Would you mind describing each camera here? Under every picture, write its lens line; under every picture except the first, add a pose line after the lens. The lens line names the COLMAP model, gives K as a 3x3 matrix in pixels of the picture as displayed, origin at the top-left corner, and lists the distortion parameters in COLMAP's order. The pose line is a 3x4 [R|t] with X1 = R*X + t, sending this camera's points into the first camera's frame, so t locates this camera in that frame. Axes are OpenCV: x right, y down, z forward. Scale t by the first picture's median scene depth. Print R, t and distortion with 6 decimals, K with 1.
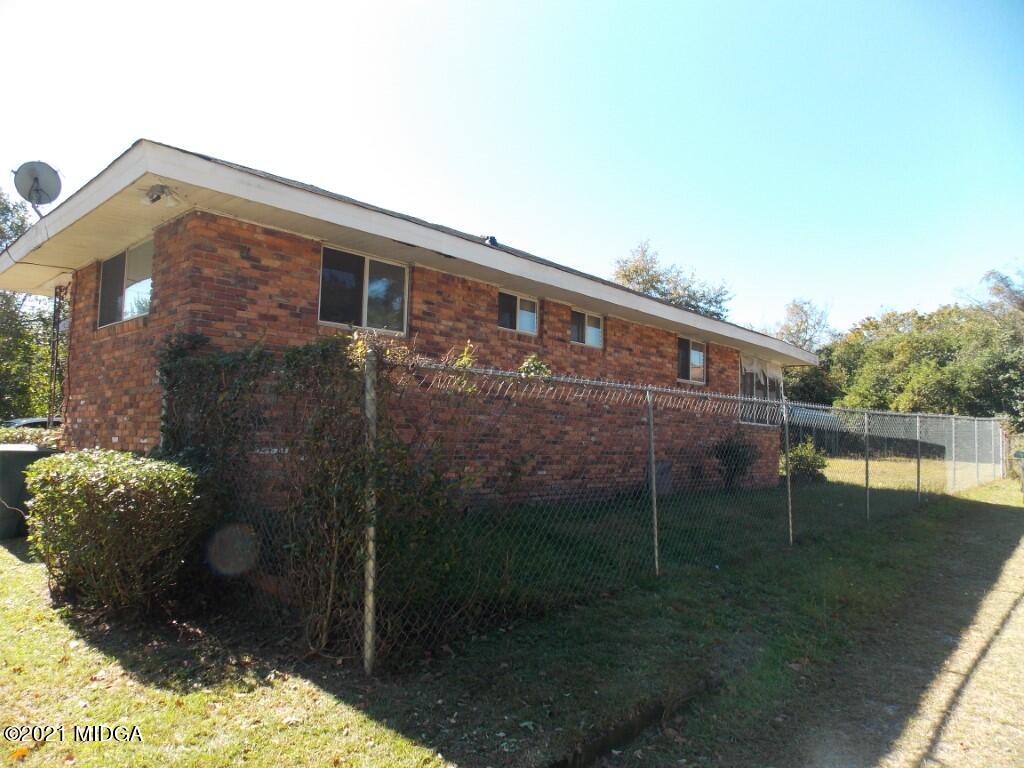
lens RADIAL K [[664.3, 0, 511.7], [0, 664.3, 384.5], [0, 0, 1]] dist [-0.003000, -0.000267]
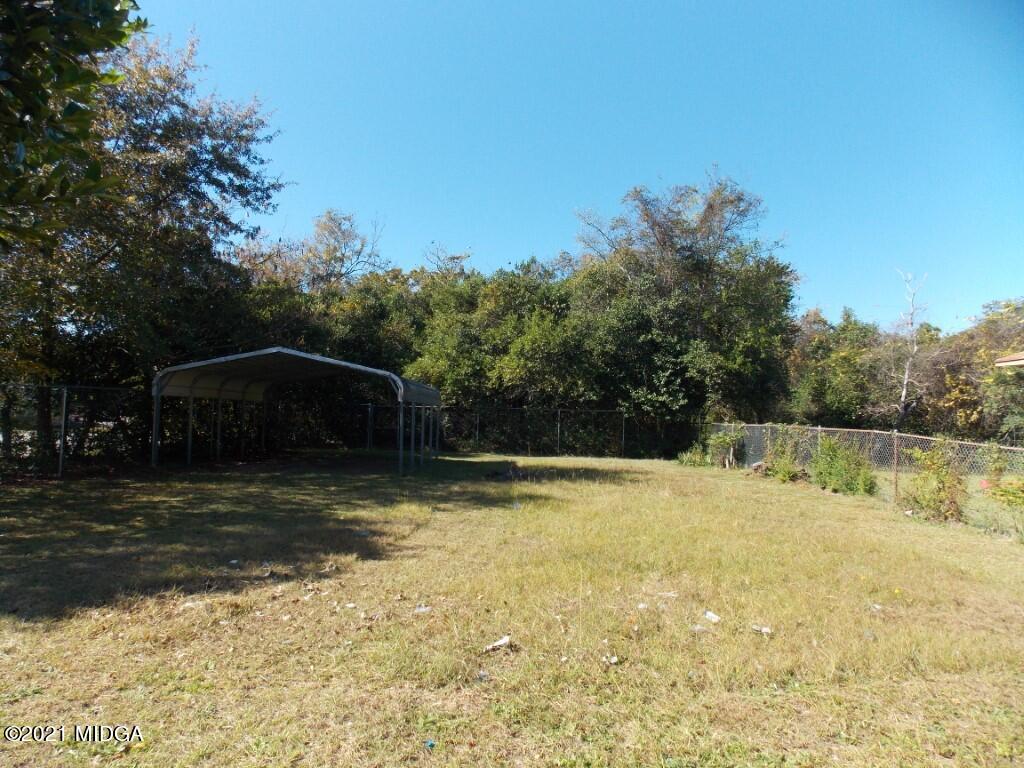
lens RADIAL K [[664.3, 0, 511.5], [0, 664.3, 381.8], [0, 0, 1]] dist [-0.003000, -0.000267]
pose [[0.700638, 0.025498, 0.713061, 0.162959], [-0.054575, 0.998349, 0.017925, 0.038653], [-0.711427, -0.051475, 0.700873, 0.753669]]
